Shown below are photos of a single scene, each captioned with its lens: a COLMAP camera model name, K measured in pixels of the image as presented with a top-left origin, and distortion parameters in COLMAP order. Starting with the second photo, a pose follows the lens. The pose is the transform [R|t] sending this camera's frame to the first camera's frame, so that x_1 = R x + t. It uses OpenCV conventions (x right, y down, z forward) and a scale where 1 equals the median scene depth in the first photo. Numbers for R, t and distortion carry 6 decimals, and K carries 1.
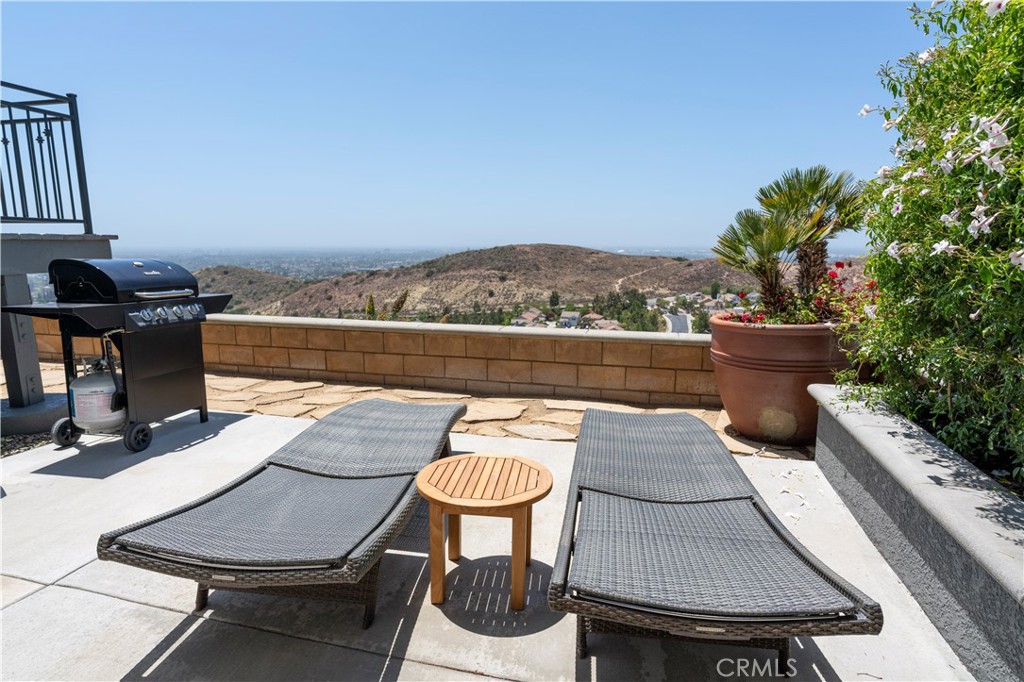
lens RADIAL K [[558.3, 0, 510.5], [0, 558.3, 342.2], [0, 0, 1]] dist [0.004130, 0.000384]
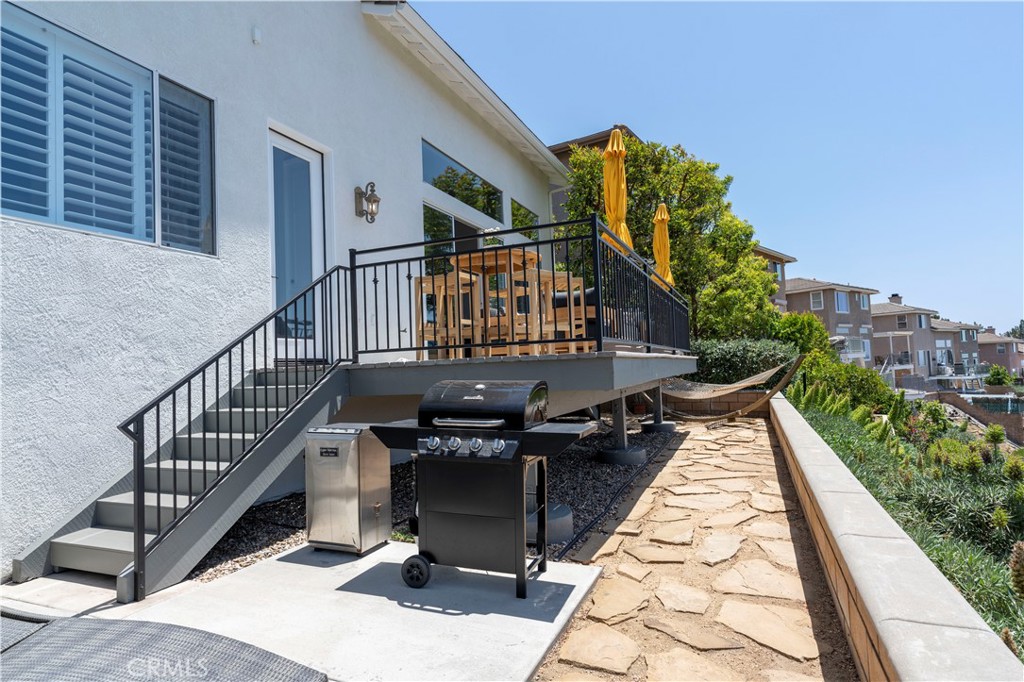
lens RADIAL K [[558.3, 0, 512.0], [0, 558.3, 340.1], [0, 0, 1]] dist [0.004130, 0.000384]
pose [[-0.156603, -0.055185, -0.986119, 0.242256], [-0.136253, 0.990098, -0.033770, -0.195936], [0.978218, 0.129073, -0.162572, 1.203063]]
